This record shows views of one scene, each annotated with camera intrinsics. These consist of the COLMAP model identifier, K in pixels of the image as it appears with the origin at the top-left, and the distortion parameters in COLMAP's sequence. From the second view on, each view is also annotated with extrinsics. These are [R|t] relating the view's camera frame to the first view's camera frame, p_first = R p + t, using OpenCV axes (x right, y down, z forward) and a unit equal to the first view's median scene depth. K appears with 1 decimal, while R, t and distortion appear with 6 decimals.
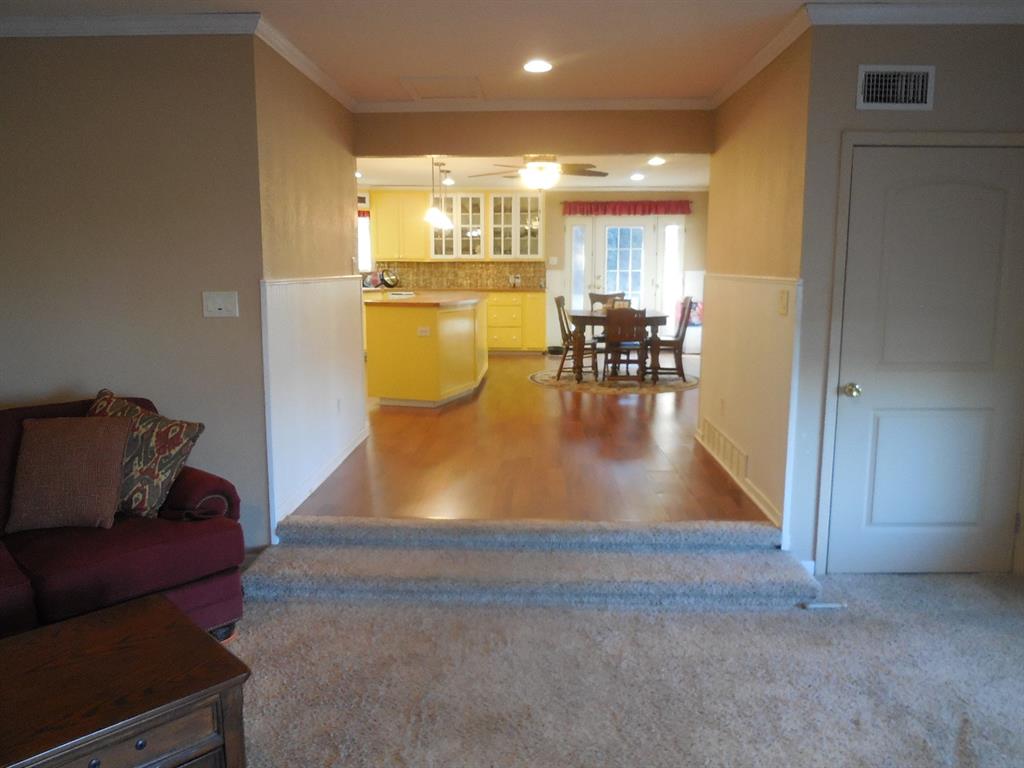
lens RADIAL K [[753.8, 0, 512.0], [0, 753.8, 384.0], [0, 0, 1]] dist [-0.034190, 0.008129]
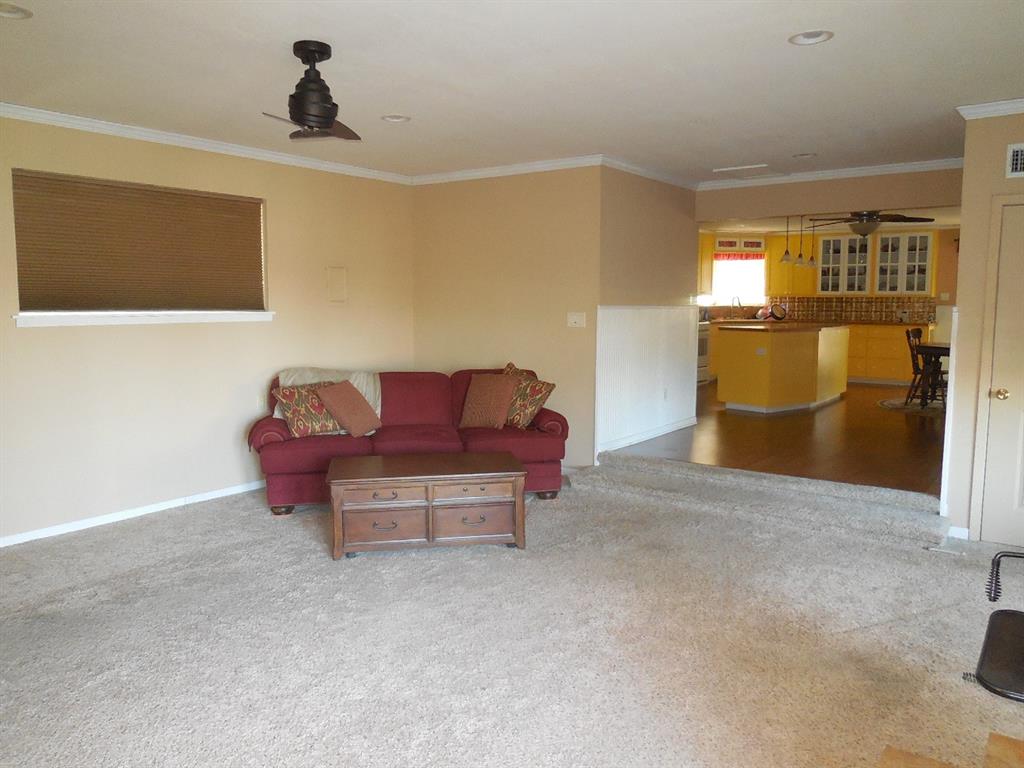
lens RADIAL K [[753.8, 0, 512.0], [0, 753.8, 384.0], [0, 0, 1]] dist [-0.034190, 0.008129]
pose [[0.825271, 0.061362, -0.561393, 0.212340], [-0.088622, 0.995835, -0.021430, 0.040948], [0.557740, 0.067437, 0.827272, -0.228082]]
